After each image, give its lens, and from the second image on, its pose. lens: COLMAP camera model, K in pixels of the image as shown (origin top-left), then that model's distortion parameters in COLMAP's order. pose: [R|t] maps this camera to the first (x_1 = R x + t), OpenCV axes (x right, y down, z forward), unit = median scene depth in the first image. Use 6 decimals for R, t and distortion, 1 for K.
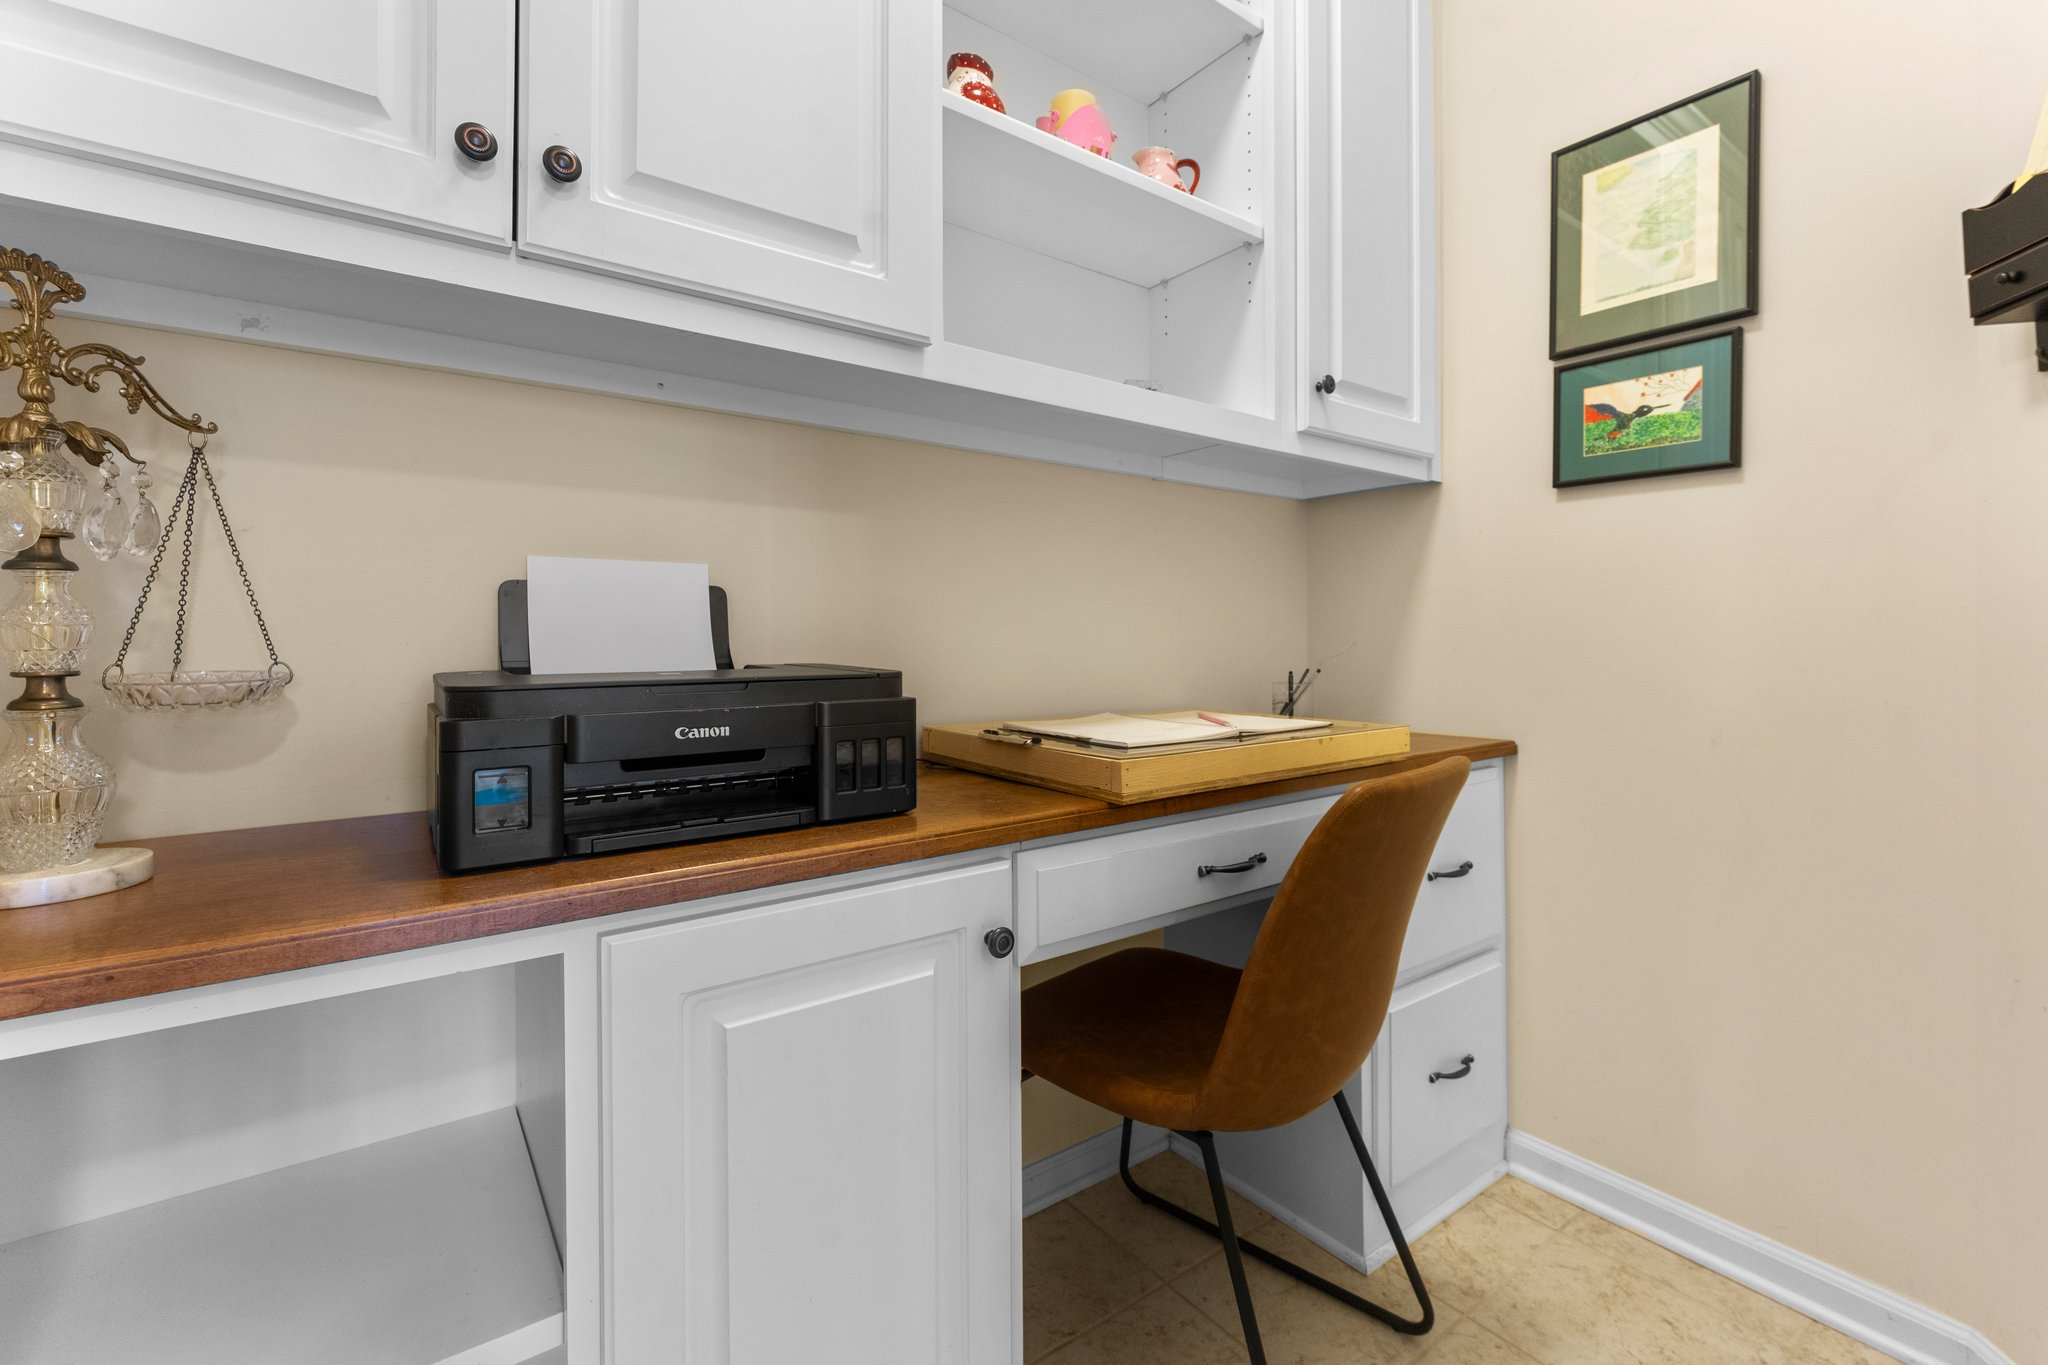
lens RADIAL K [[876.6, 0, 1022.5], [0, 876.6, 653.5], [0, 0, 1]] dist [-0.001811, 0.000019]
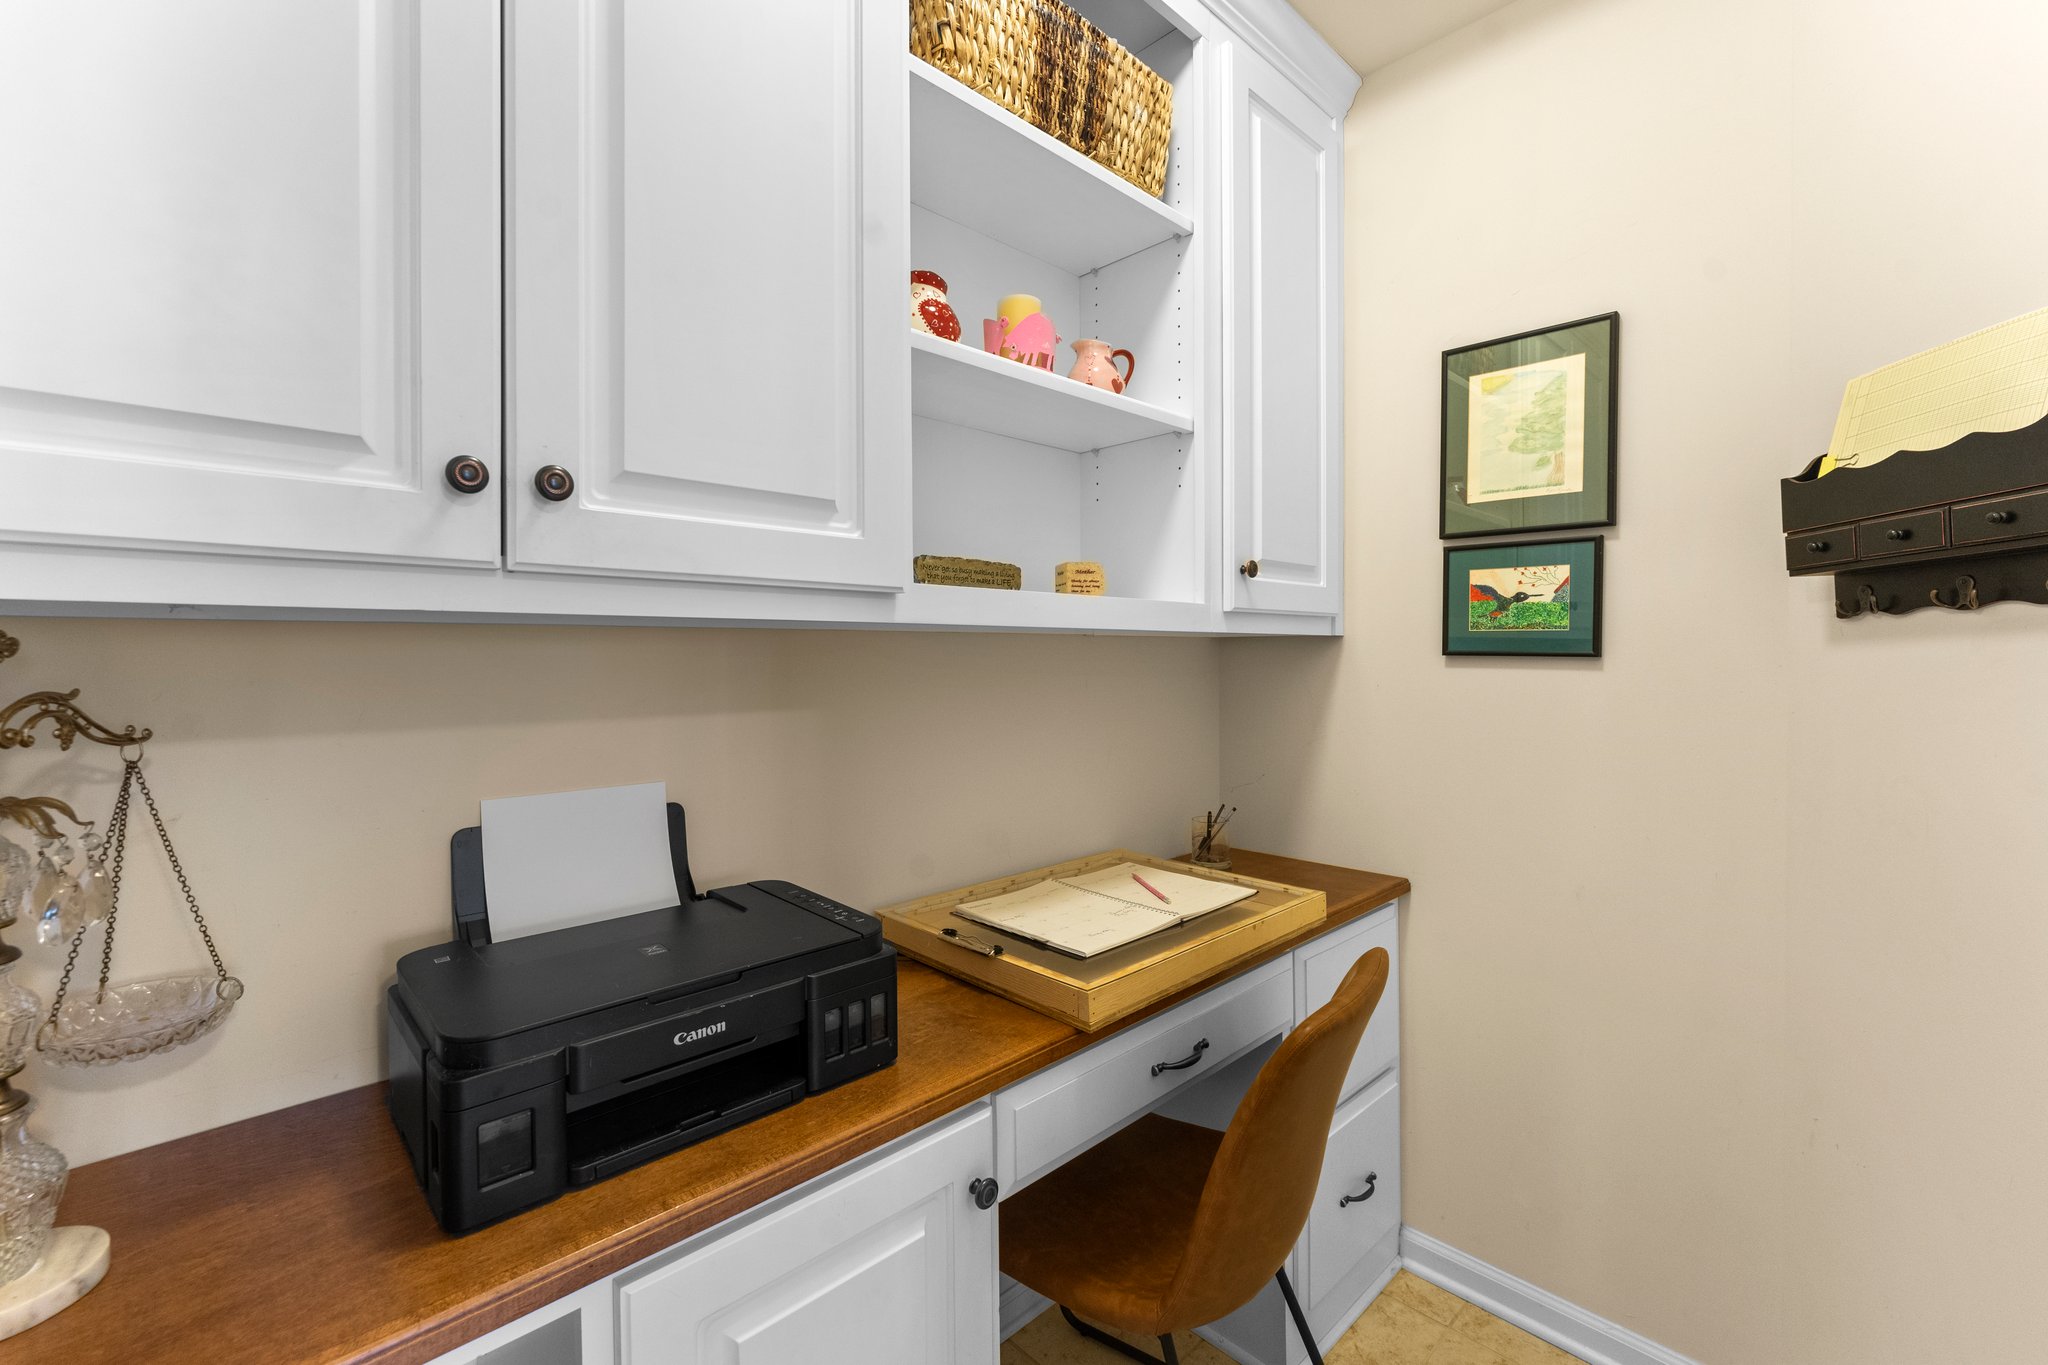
lens RADIAL K [[868.7, 0, 1024.0], [0, 868.7, 682.5], [0, 0, 1]] dist [-0.000743, -0.000198]
pose [[0.991070, -0.005386, 0.133233, -0.084037], [0.003731, 0.999913, 0.012670, -0.216685], [-0.133289, -0.012059, 0.991004, -0.024682]]
